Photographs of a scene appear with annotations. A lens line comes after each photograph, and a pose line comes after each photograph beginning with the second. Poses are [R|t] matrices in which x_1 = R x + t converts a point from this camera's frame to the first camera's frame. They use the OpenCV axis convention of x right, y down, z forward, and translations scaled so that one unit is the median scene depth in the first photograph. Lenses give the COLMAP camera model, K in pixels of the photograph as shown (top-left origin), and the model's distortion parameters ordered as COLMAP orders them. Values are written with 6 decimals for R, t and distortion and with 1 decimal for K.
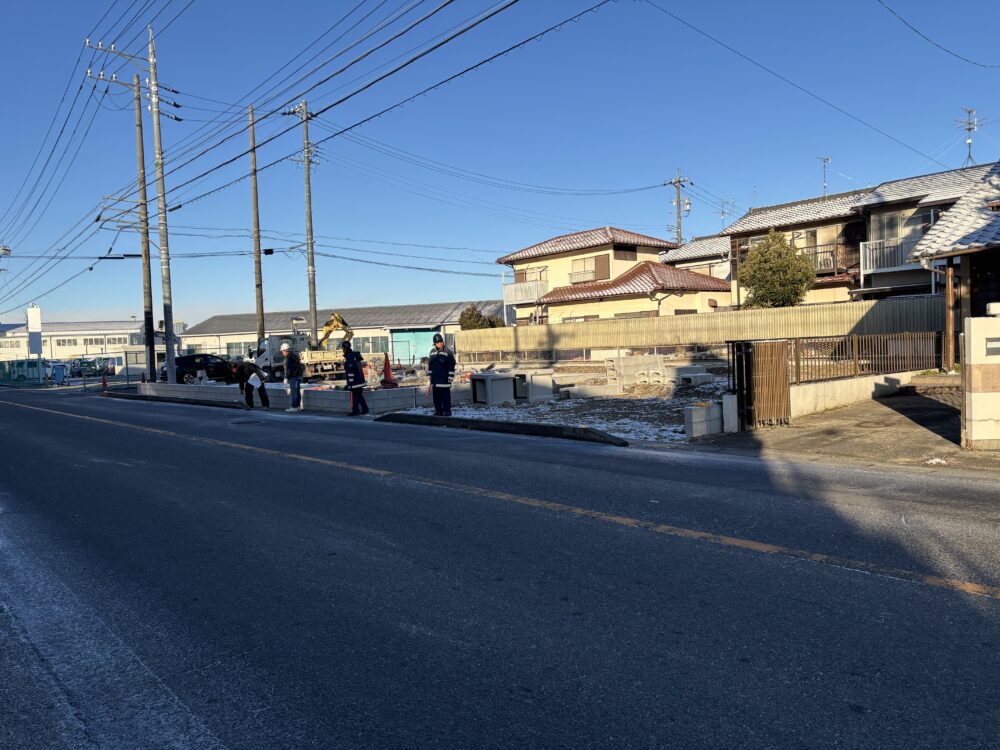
lens RADIAL K [[745.7, 0, 494.9], [0, 745.7, 373.2], [0, 0, 1]] dist [0.003524, -0.002106]
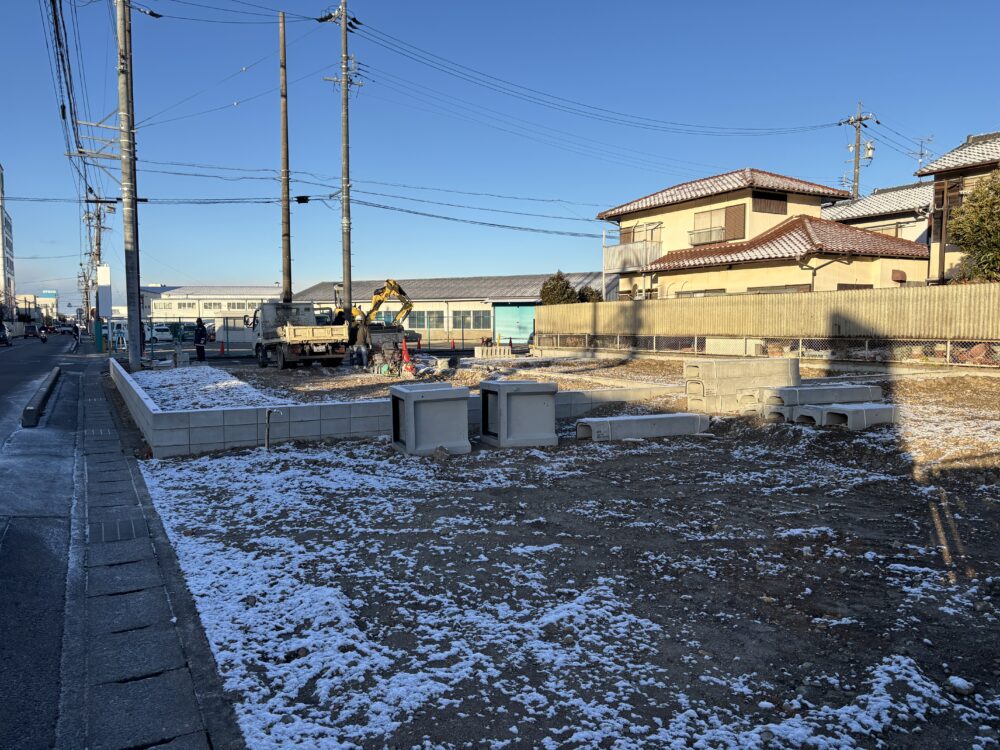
lens RADIAL K [[745.7, 0, 494.9], [0, 745.7, 373.2], [0, 0, 1]] dist [0.003524, -0.002106]
pose [[0.978426, 0.048705, -0.200775, 0.070107], [-0.041818, 0.998387, 0.038401, -0.015354], [0.202322, -0.029176, 0.978884, 0.248978]]
